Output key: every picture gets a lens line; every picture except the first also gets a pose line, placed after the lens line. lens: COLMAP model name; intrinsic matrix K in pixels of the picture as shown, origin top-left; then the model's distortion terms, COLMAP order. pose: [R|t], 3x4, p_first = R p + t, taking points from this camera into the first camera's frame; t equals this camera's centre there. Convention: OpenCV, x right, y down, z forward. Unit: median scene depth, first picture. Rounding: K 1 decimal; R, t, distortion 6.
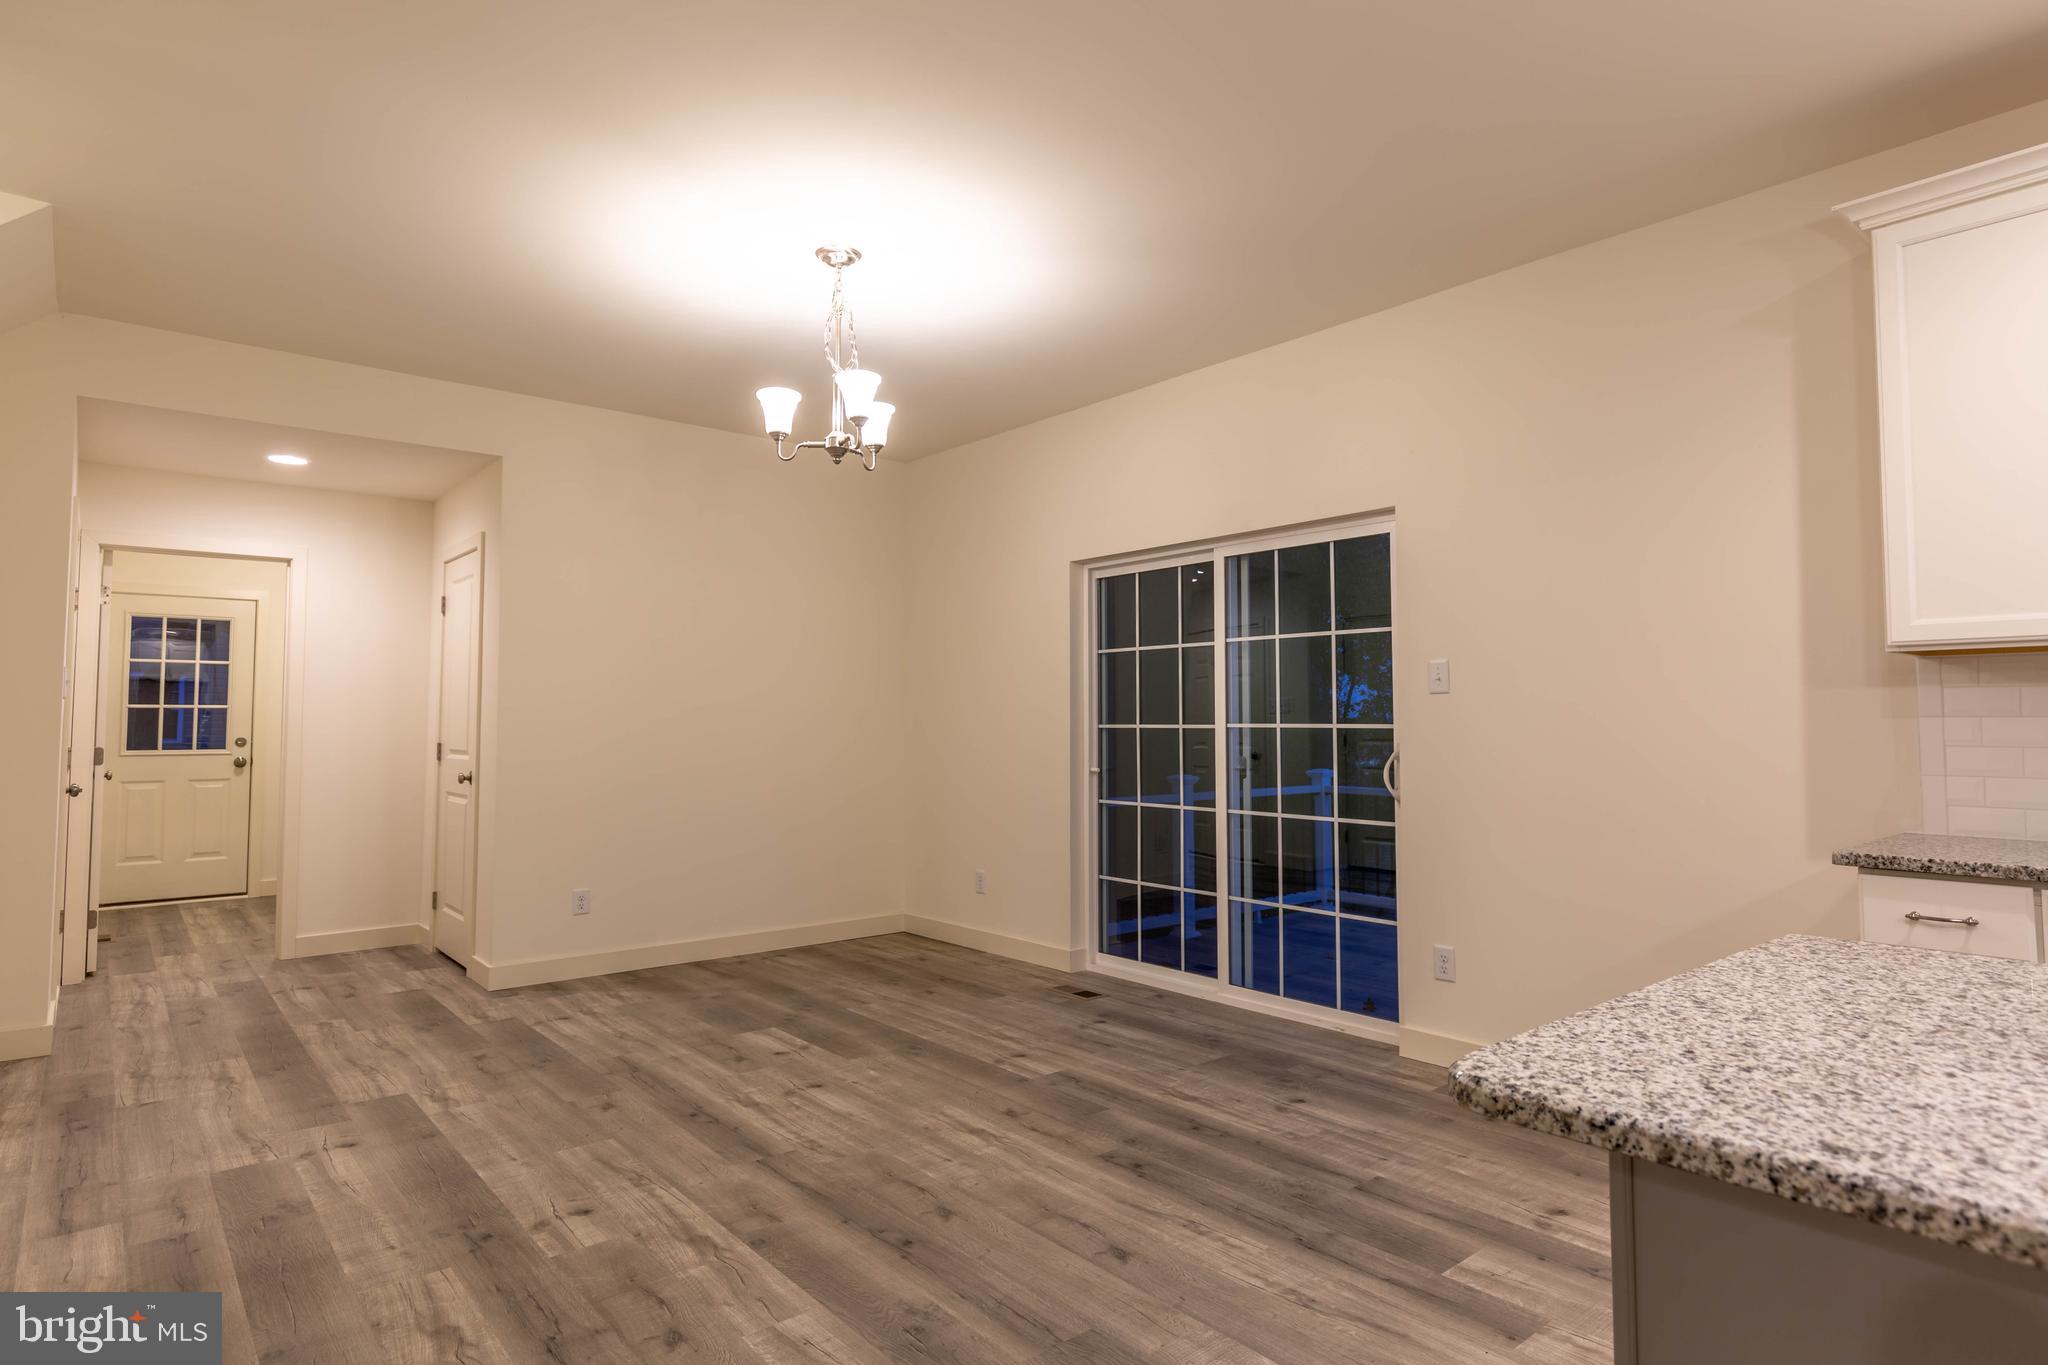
lens RADIAL K [[1106.9, 0, 1036.1], [0, 1106.9, 668.9], [0, 0, 1]] dist [0.000141, 0.002255]
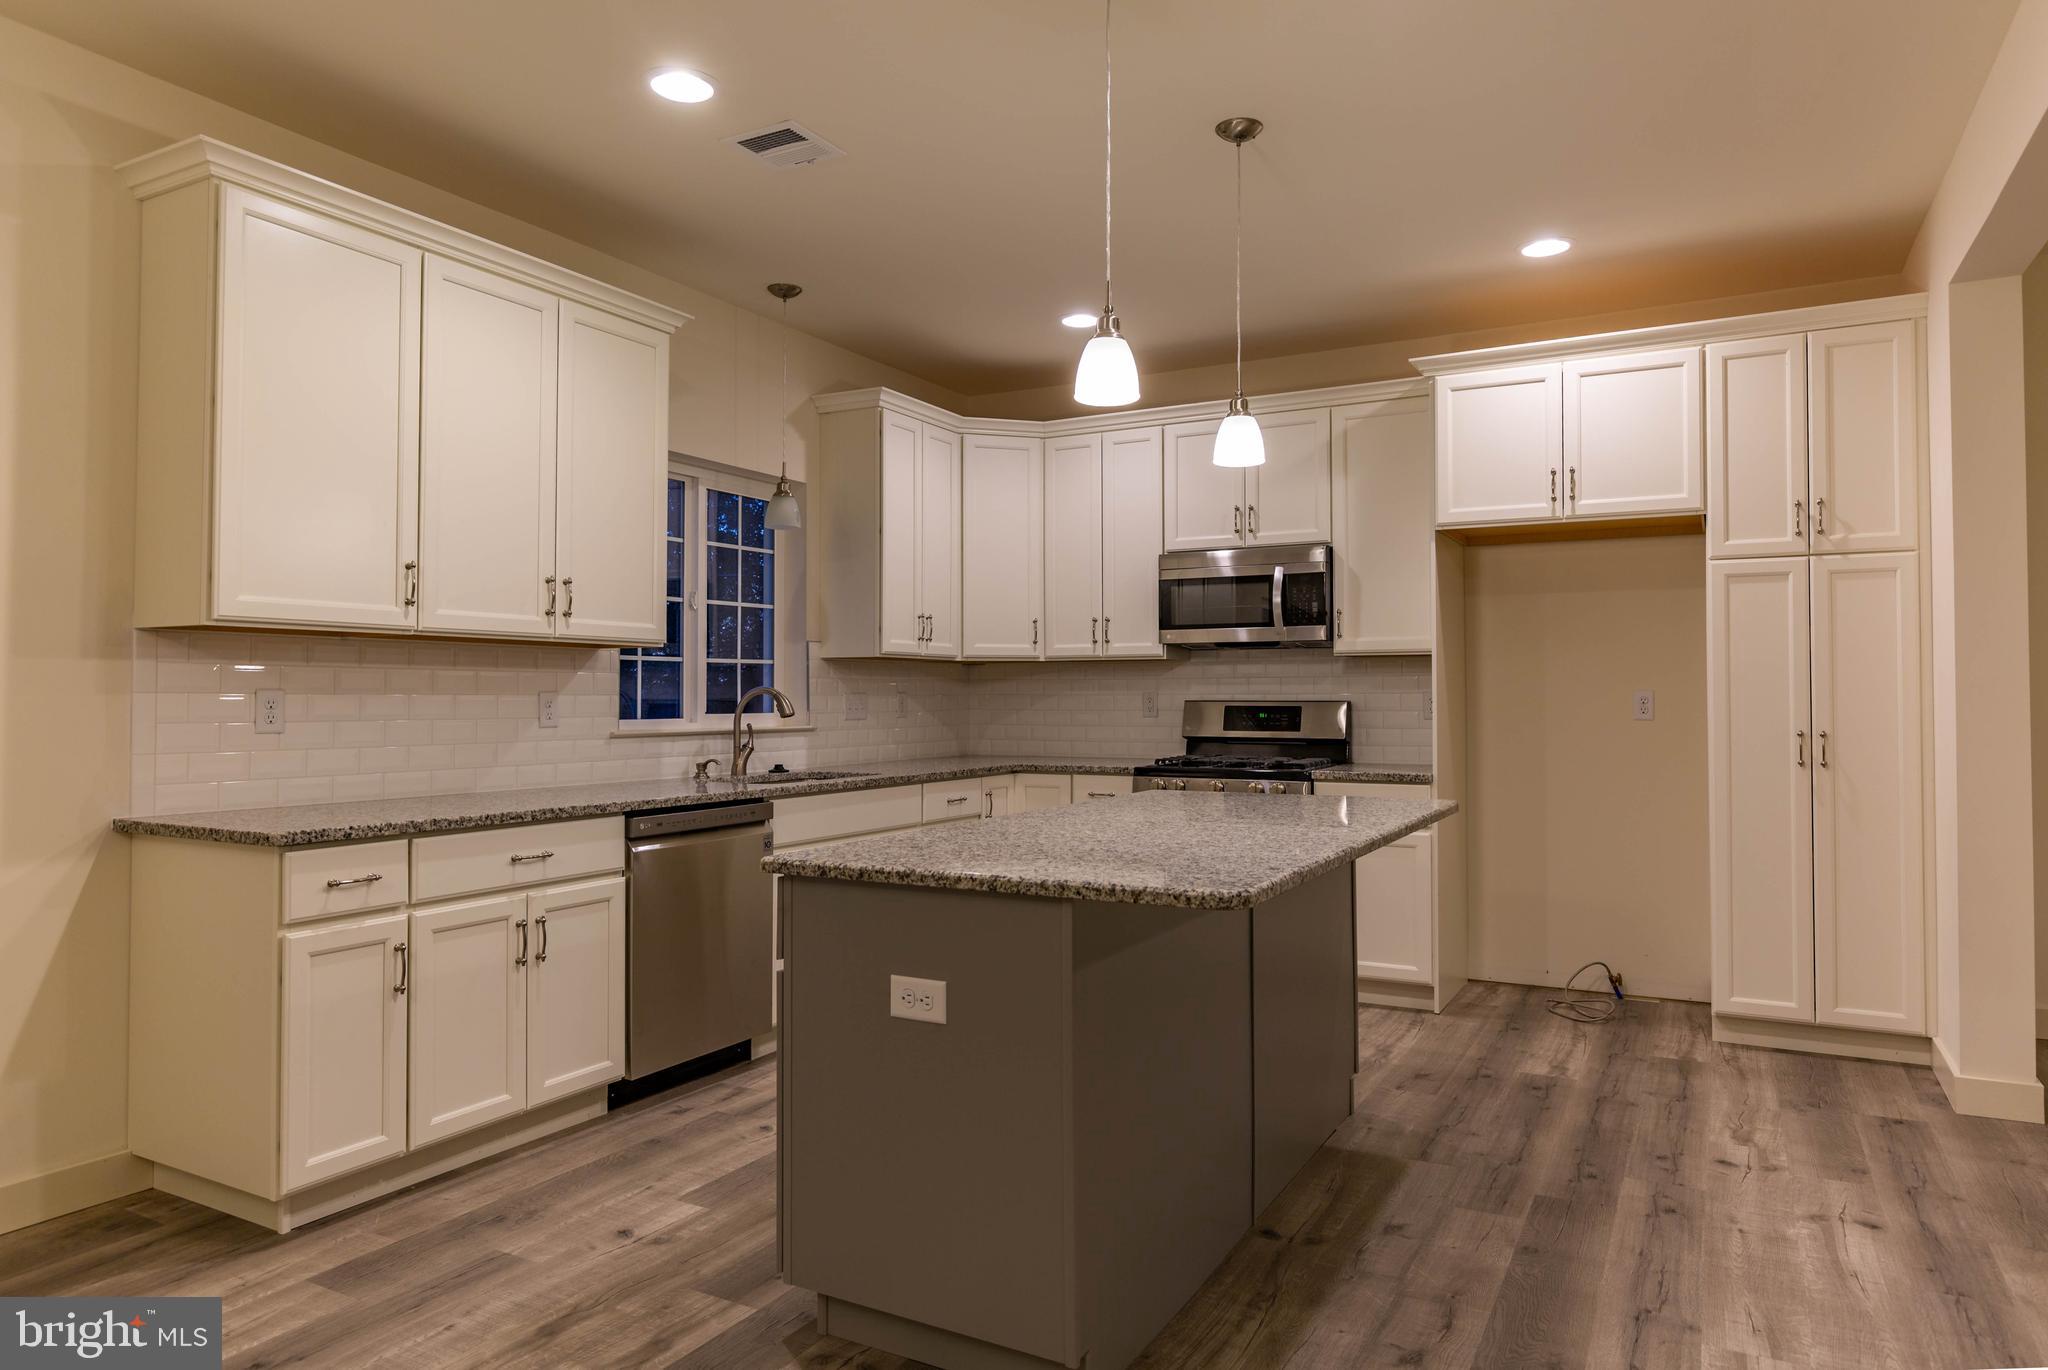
lens RADIAL K [[1270.8, 0, 1029.6], [0, 1270.8, 671.3], [0, 0, 1]] dist [-0.001876, 0.002026]
pose [[-0.360018, 0.022601, 0.932671, -0.314791], [-0.043536, 0.998210, -0.040995, 0.023974], [-0.931929, -0.055364, -0.358390, 0.456238]]
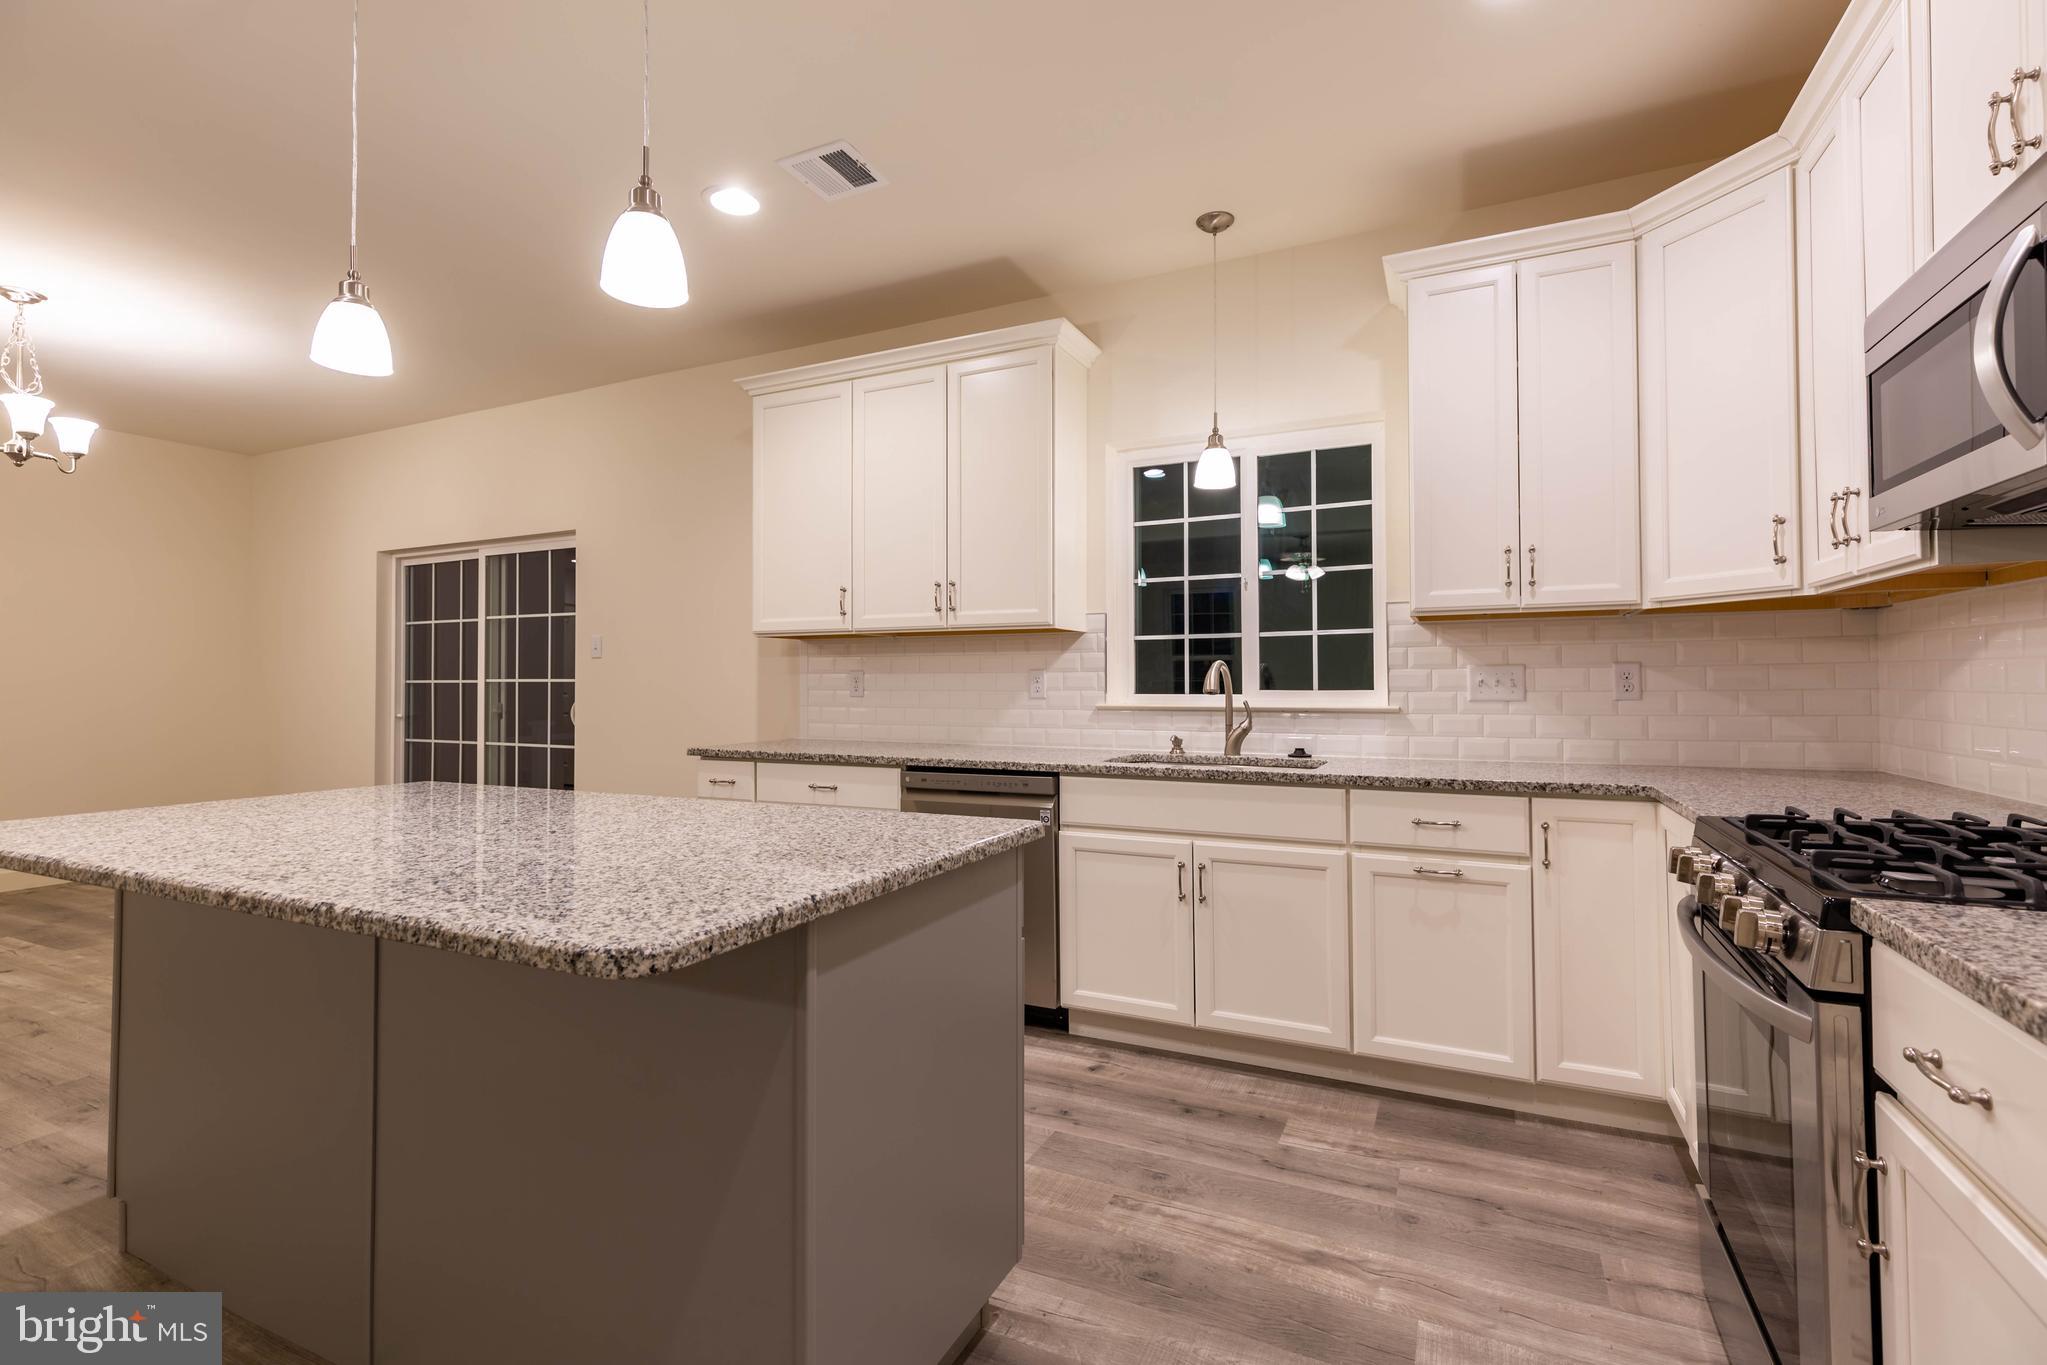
lens RADIAL K [[907.3, 0, 1031.6], [0, 907.3, 668.3], [0, 0, 1]] dist [0.001337, -0.000031]
pose [[0.910642, 0.004934, 0.413167, 0.356962], [-0.018716, 0.999395, 0.029317, -0.010091], [-0.412773, -0.034430, 0.910183, -0.323527]]
